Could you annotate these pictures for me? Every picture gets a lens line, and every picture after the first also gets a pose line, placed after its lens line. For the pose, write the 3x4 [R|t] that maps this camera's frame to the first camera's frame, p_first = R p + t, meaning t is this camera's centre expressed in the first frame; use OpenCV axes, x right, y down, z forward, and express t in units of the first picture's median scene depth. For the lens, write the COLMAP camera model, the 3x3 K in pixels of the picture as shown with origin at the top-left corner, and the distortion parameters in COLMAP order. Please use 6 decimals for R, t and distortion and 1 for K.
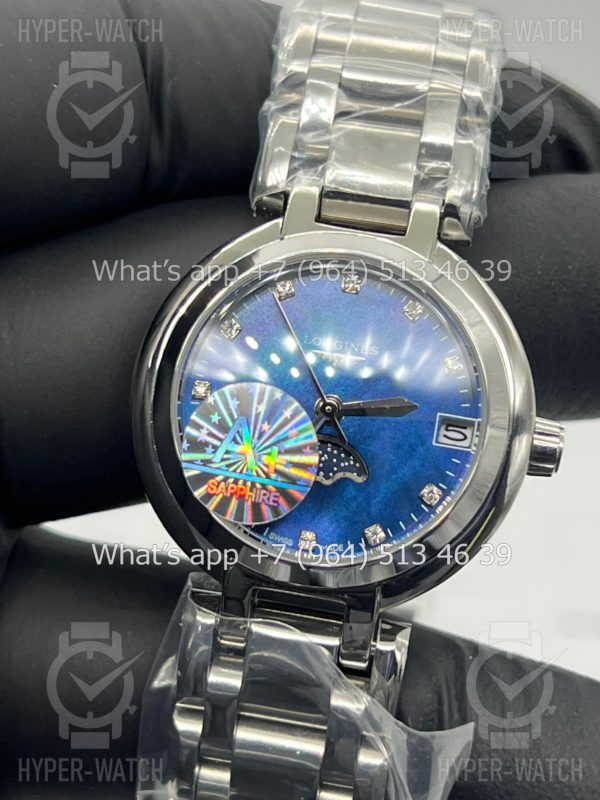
lens RADIAL K [[1922.9, 0, 300.0], [0, 1922.9, 400.0], [0, 0, 1]] dist [0.279762, -0.649509]
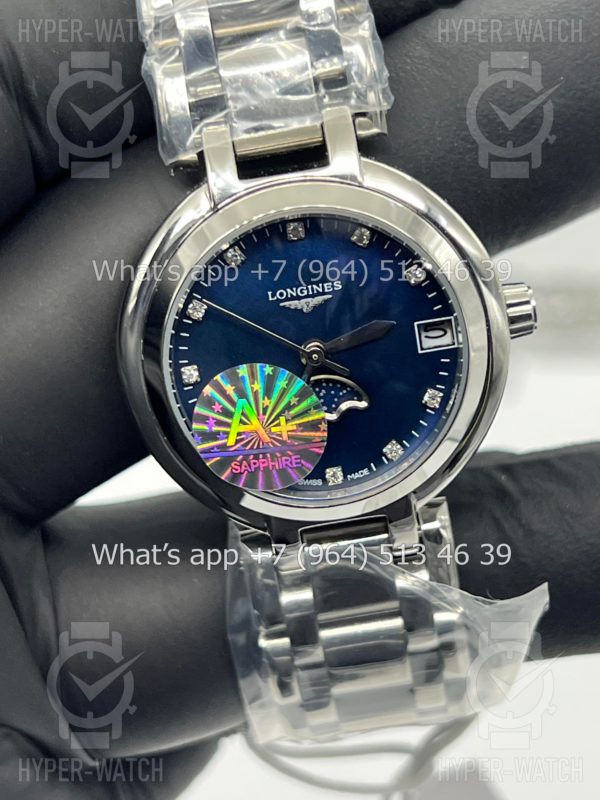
lens RADIAL K [[1922.9, 0, 300.0], [0, 1922.9, 400.0], [0, 0, 1]] dist [0.279762, -0.649509]
pose [[0.943544, -0.331222, 0.004064, -0.004578], [0.313705, 0.897447, 0.310126, -0.297523], [-0.106368, -0.291343, 0.950687, 0.011167]]
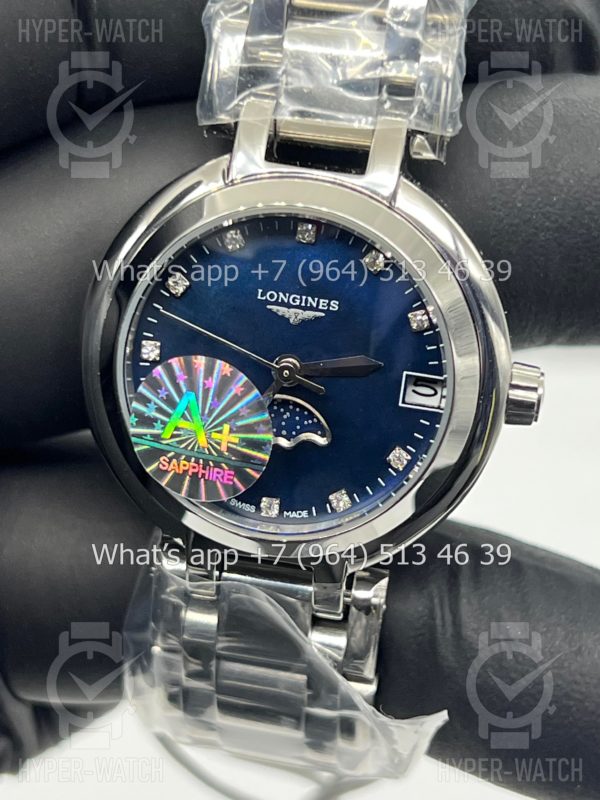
lens RADIAL K [[1922.9, 0, 300.0], [0, 1922.9, 400.0], [0, 0, 1]] dist [0.279762, -0.649509]
pose [[0.995888, -0.025136, -0.087031, 0.102472], [0.048090, 0.960876, 0.272772, -0.235918], [0.076770, -0.275836, 0.958134, 0.106786]]
